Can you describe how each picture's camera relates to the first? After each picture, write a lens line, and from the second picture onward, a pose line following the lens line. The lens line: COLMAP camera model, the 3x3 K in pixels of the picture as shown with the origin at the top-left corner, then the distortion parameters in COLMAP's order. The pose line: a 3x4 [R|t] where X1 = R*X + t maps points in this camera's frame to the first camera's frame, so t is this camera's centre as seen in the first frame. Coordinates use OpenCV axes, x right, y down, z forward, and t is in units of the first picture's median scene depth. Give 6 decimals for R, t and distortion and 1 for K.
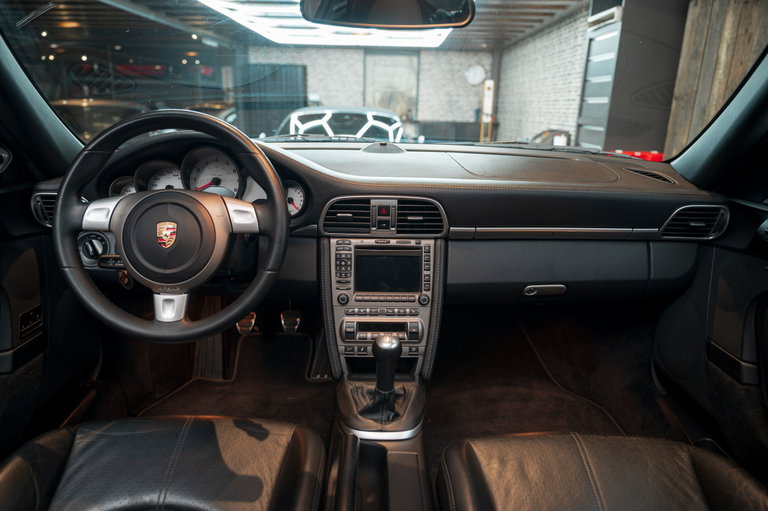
lens RADIAL K [[510.6, 0, 384.0], [0, 510.6, 255.5], [0, 0, 1]] dist [-0.002933, -0.003093]
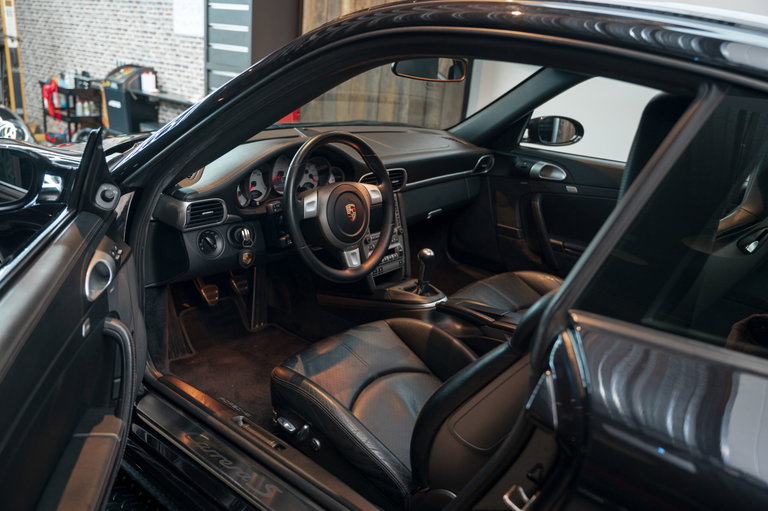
lens RADIAL K [[651.8, 0, 384.0], [0, 651.8, 255.5], [0, 0, 1]] dist [-0.000246, 0.000033]
pose [[0.634830, -0.212938, 0.742730, -1.503998], [0.148802, 0.976973, 0.152910, -0.161199], [-0.758188, 0.013448, 0.651897, -0.308474]]
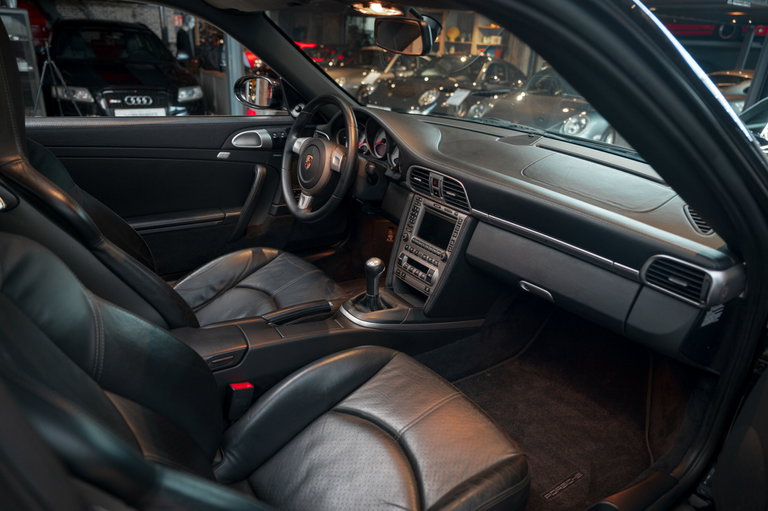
lens RADIAL K [[510.6, 0, 384.0], [0, 510.6, 255.5], [0, 0, 1]] dist [-0.002933, -0.003093]
pose [[0.559077, 0.332558, -0.759499, 0.974758], [-0.272197, 0.938882, 0.210735, -0.148170], [0.783161, 0.088917, 0.615429, 0.084036]]
